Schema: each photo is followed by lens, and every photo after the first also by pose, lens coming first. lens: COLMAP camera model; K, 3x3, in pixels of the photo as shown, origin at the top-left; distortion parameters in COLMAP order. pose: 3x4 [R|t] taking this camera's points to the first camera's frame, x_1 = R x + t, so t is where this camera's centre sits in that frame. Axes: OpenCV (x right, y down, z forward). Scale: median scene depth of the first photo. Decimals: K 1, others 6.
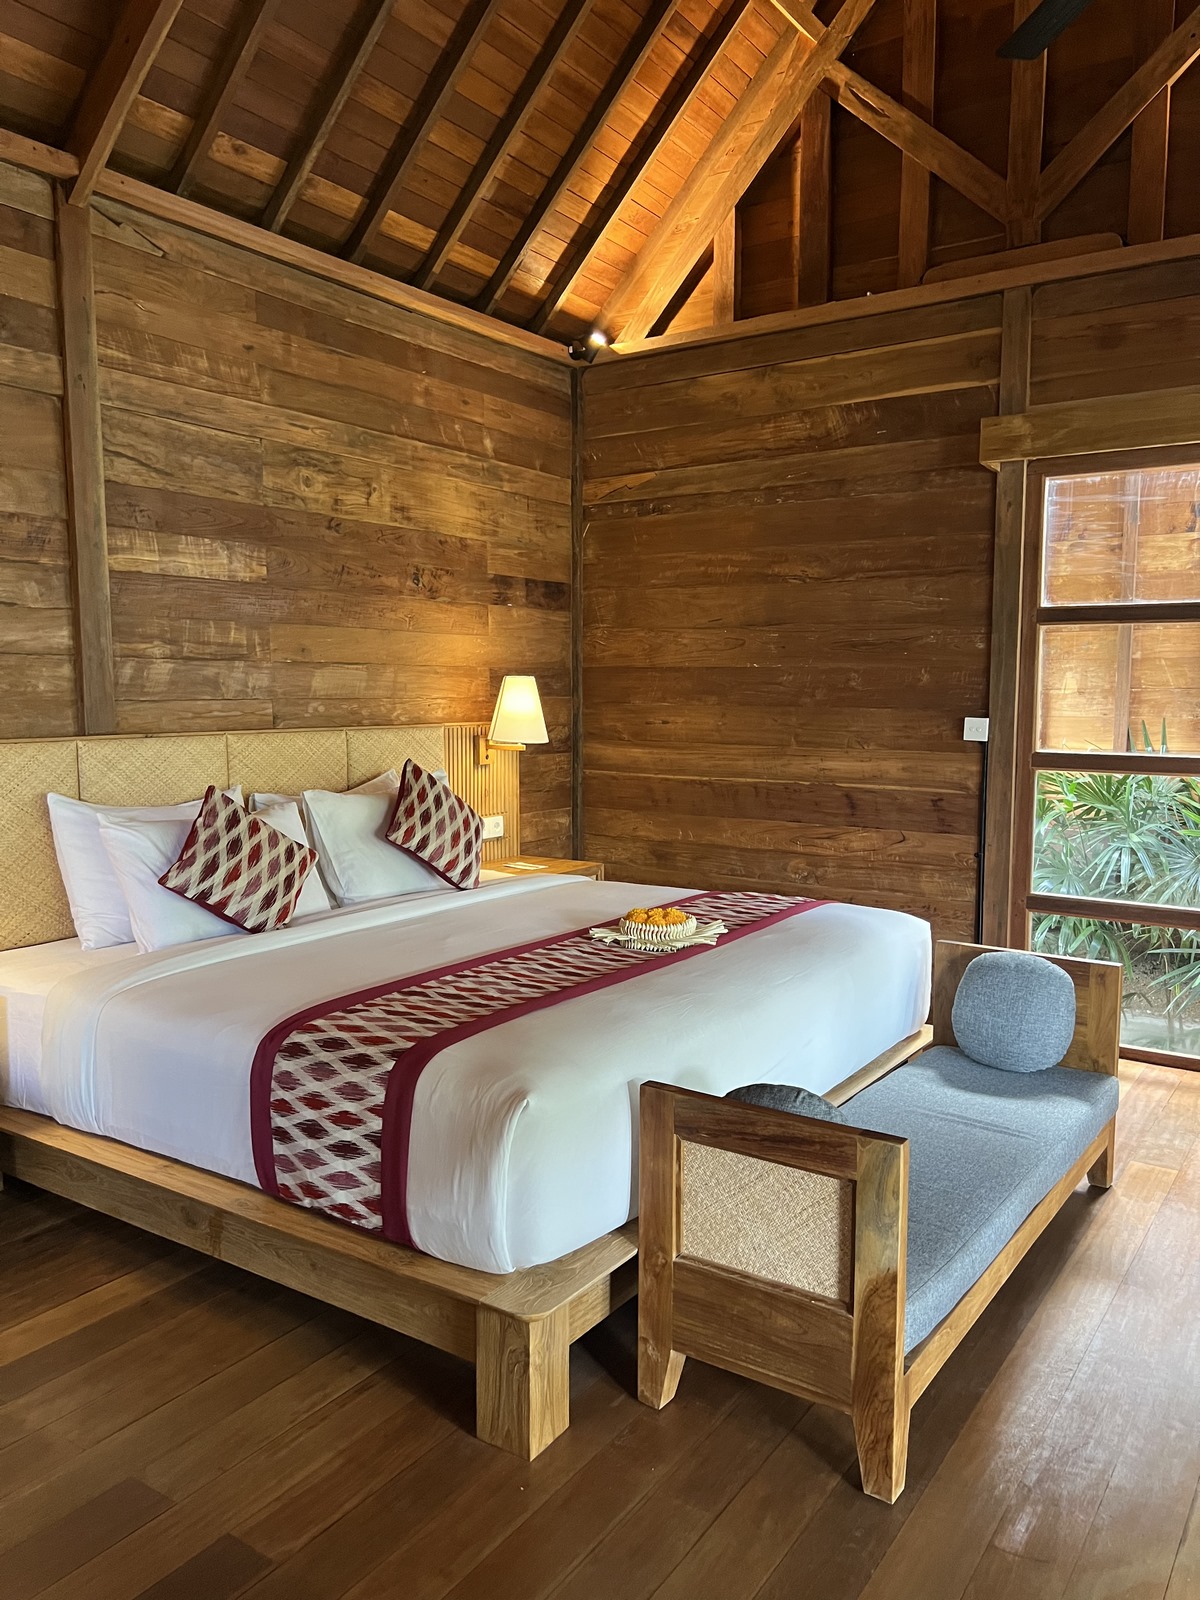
lens RADIAL K [[1212.7, 0, 601.0], [0, 1212.7, 827.5], [0, 0, 1]] dist [-0.001420, -0.003930]
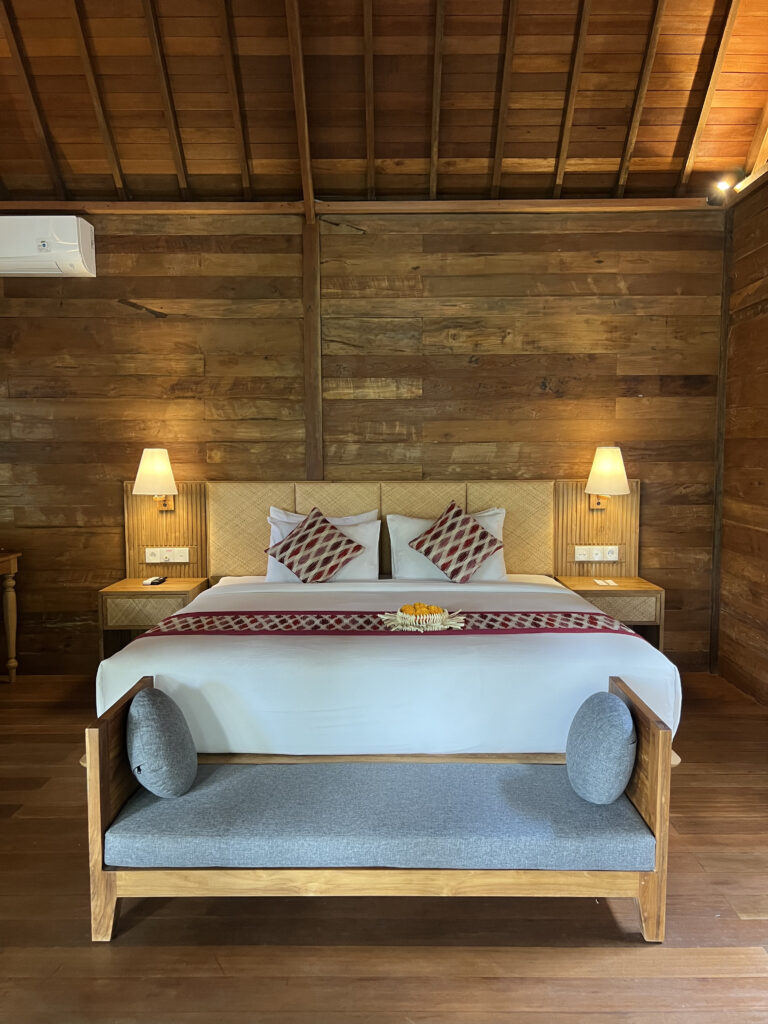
lens RADIAL K [[768.3, 0, 384.0], [0, 768.3, 512.0], [0, 0, 1]] dist [0.131334, -0.244955]
pose [[0.555540, 0.057866, -0.829474, 0.643360], [-0.091109, 0.995805, 0.008449, -0.040302], [0.826483, 0.070879, 0.558481, 0.335336]]
